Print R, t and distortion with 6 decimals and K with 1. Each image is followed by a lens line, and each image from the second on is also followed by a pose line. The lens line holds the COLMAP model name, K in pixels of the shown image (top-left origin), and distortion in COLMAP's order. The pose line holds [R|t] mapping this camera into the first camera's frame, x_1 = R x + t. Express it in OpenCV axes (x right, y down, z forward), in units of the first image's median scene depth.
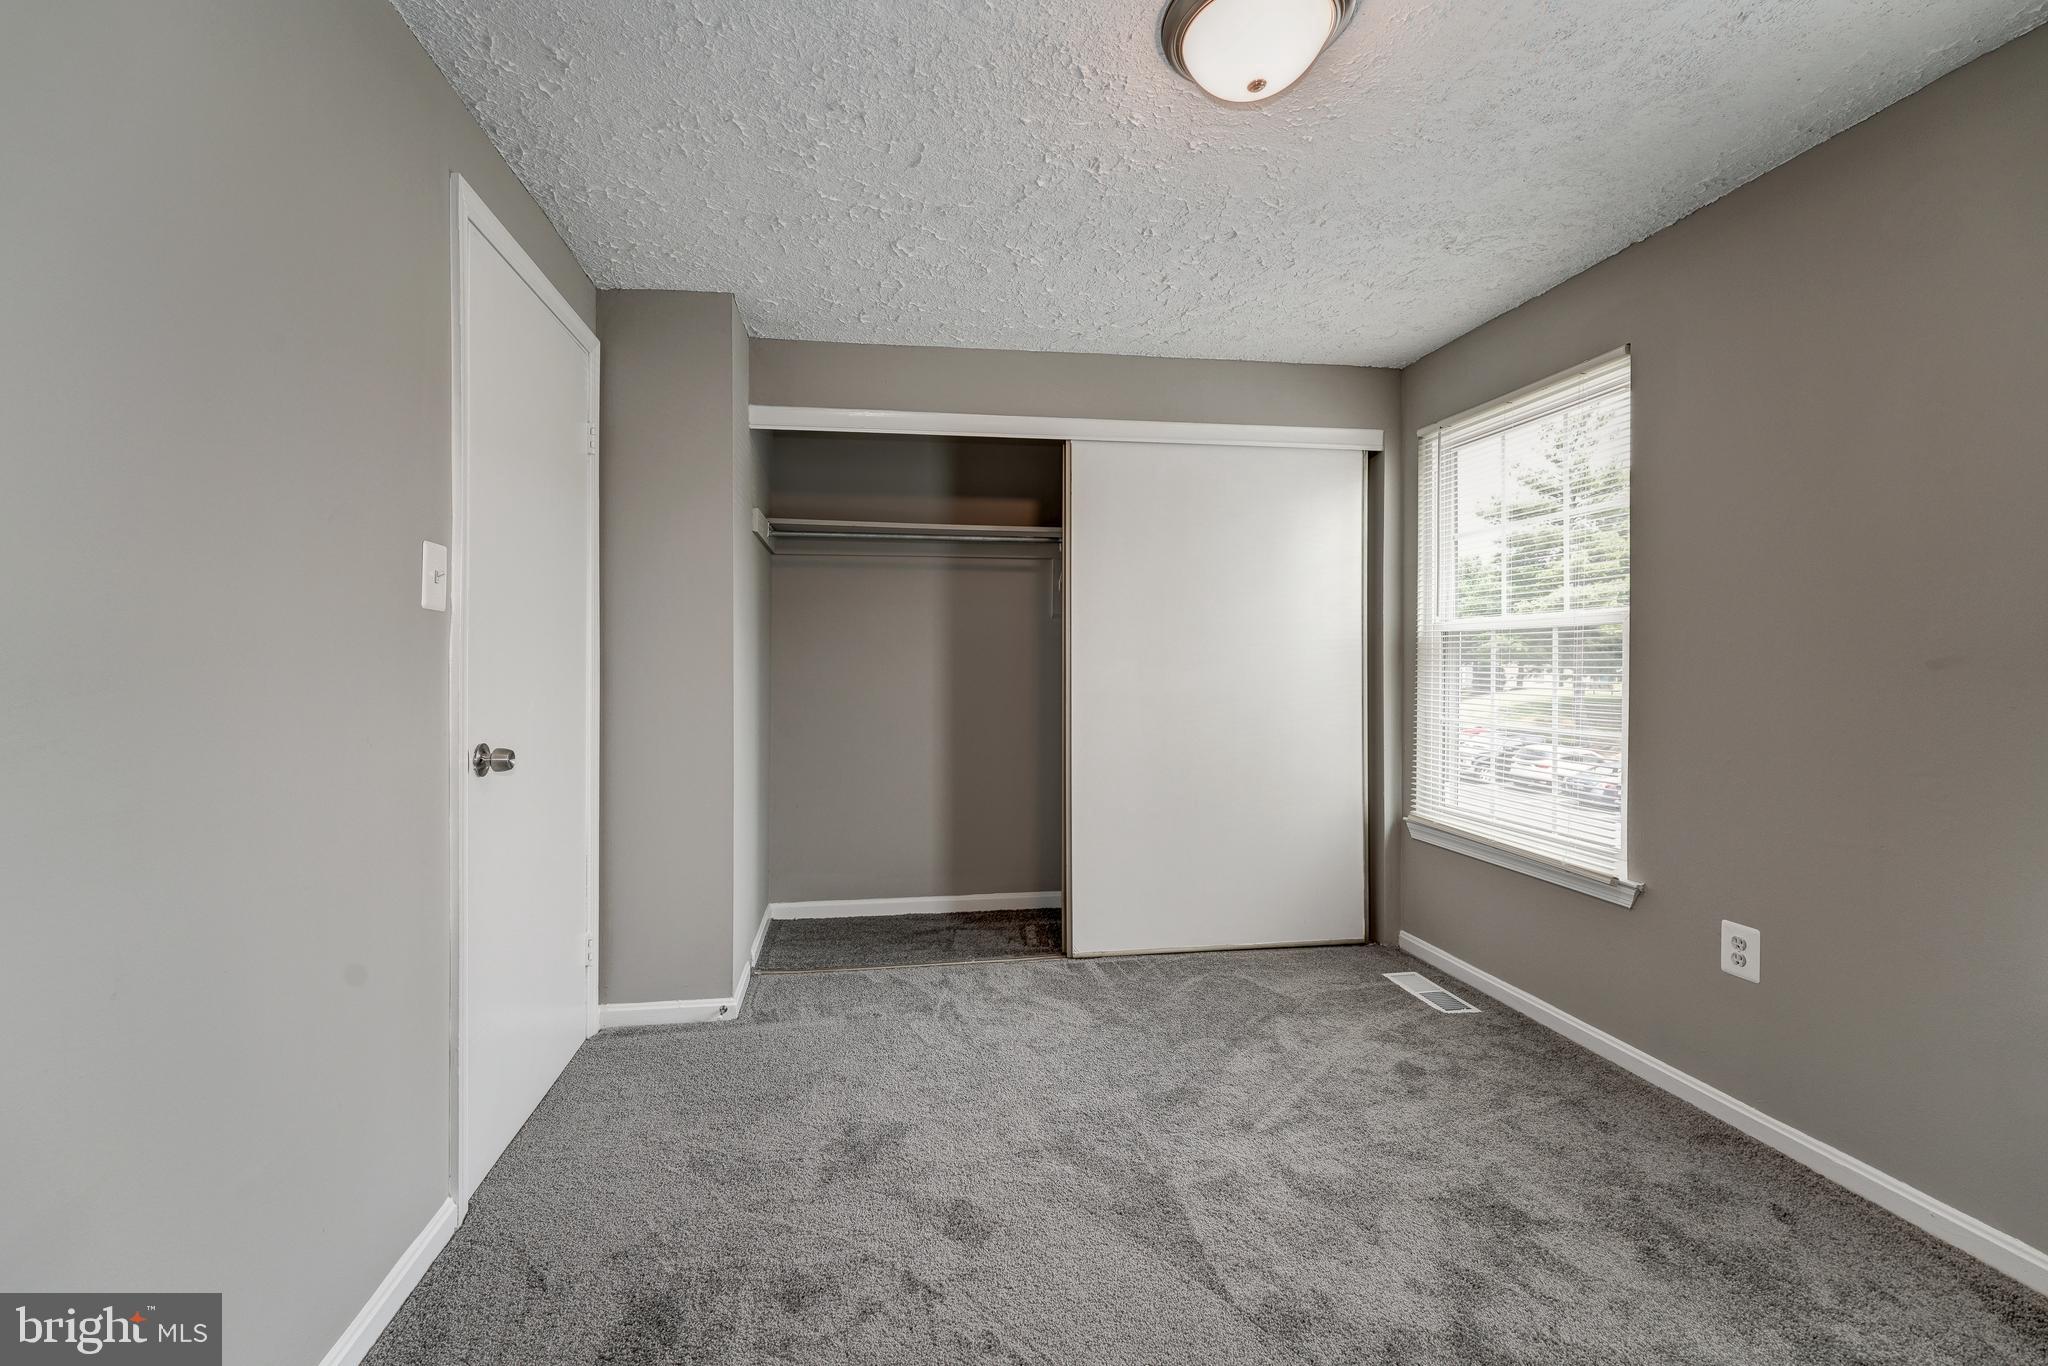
lens RADIAL K [[838.8, 0, 1018.1], [0, 838.8, 671.4], [0, 0, 1]] dist [0.025619, 0.000060]
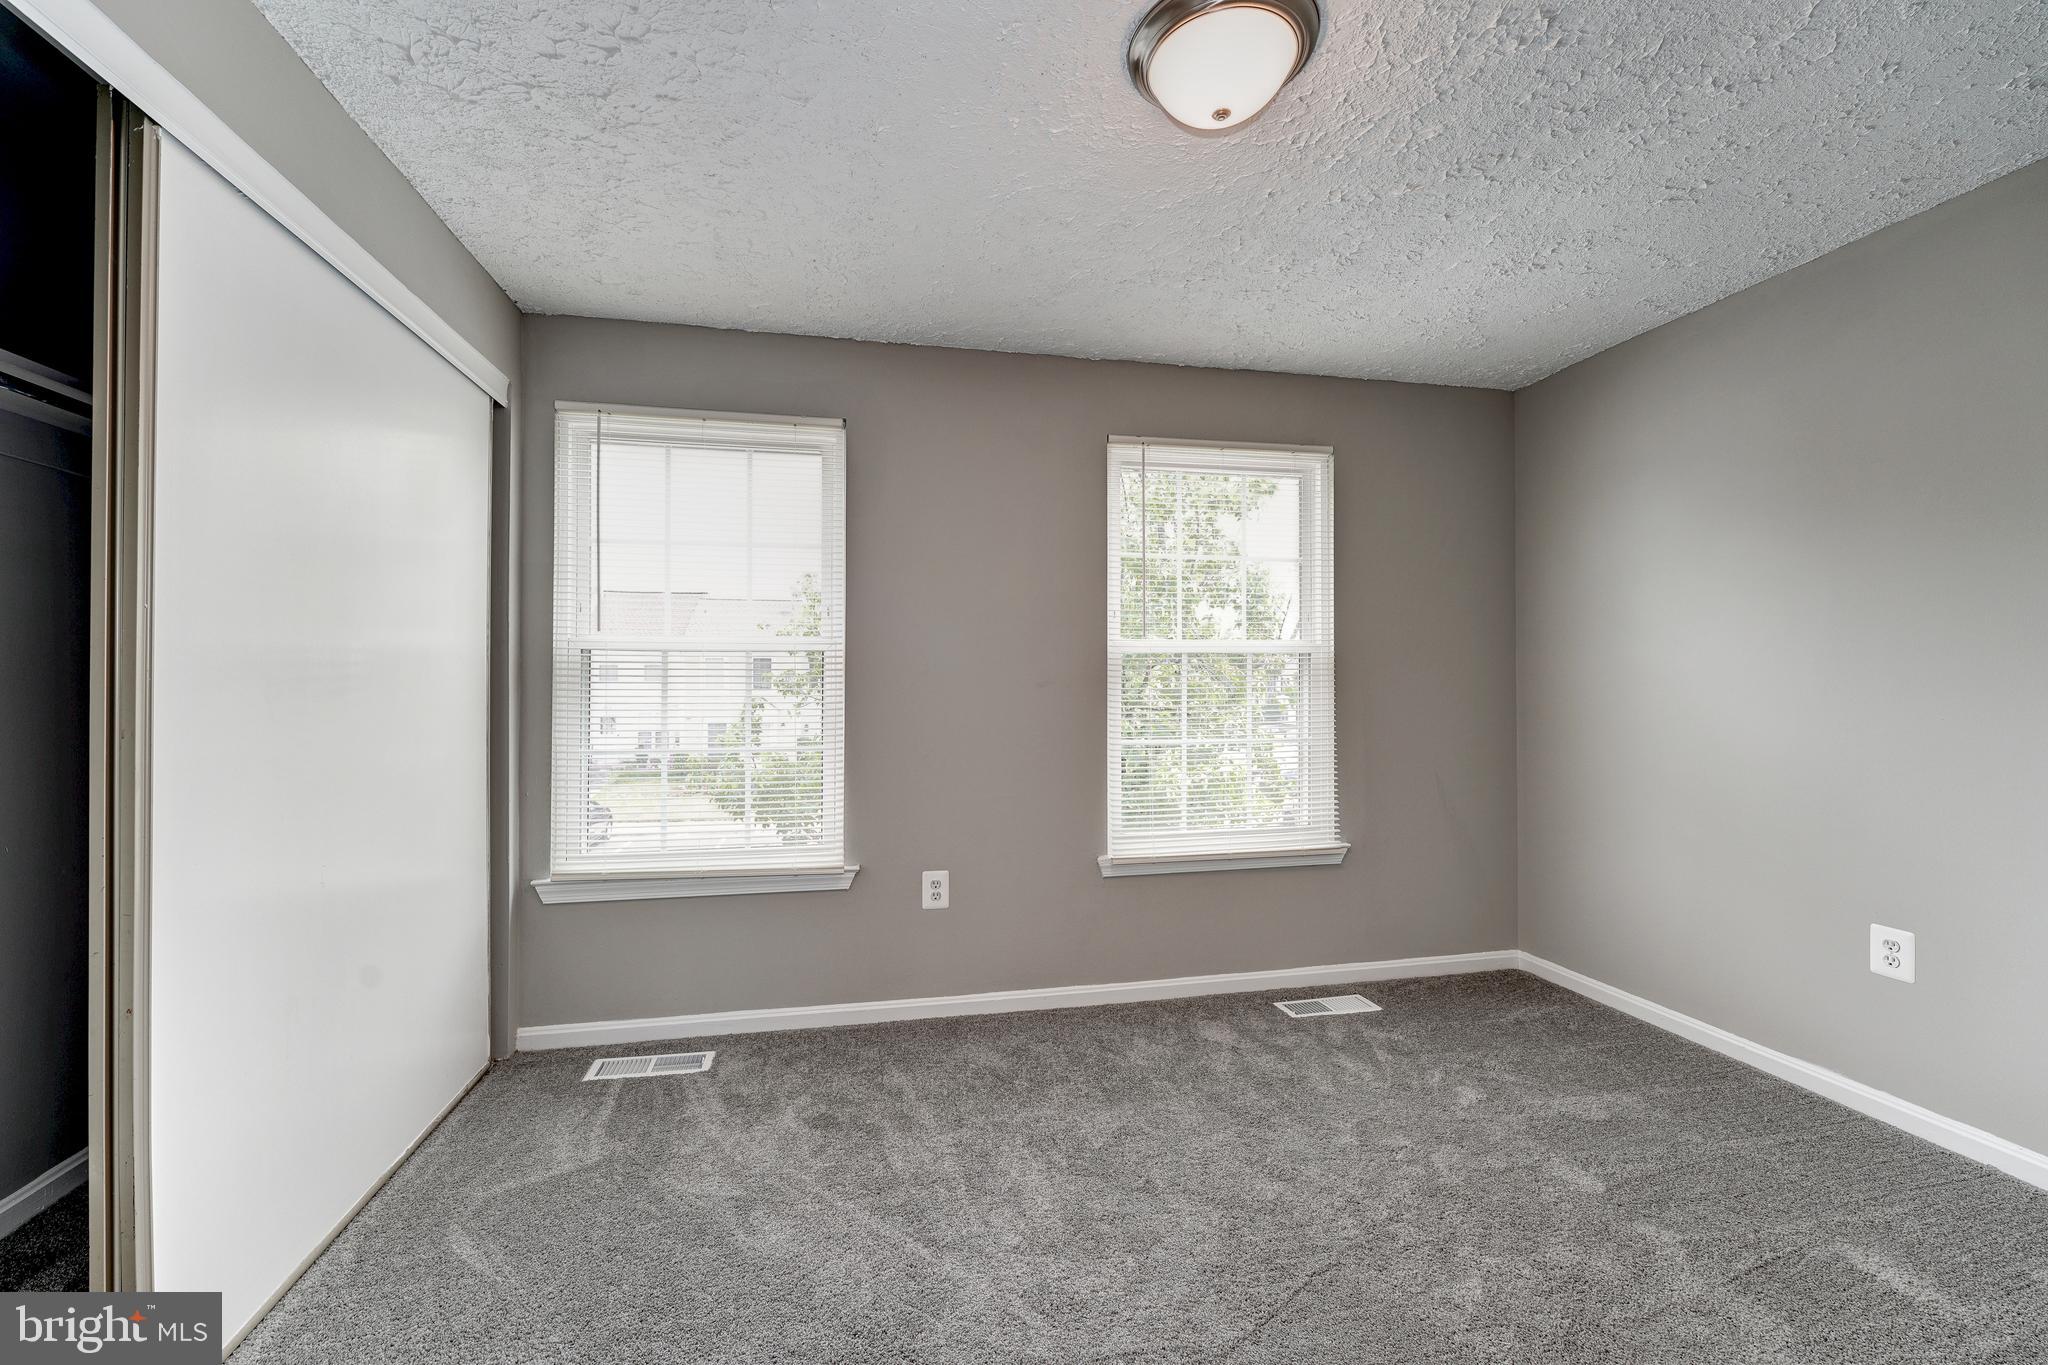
lens RADIAL K [[818.3, 0, 987.2], [0, 818.3, 673.3], [0, 0, 1]] dist [0.001359, 0.000100]
pose [[-0.013194, 0.013101, 0.999827, -0.362300], [0.011510, 0.999850, -0.012949, -0.006640], [-0.999847, 0.011337, -0.013343, 0.672212]]
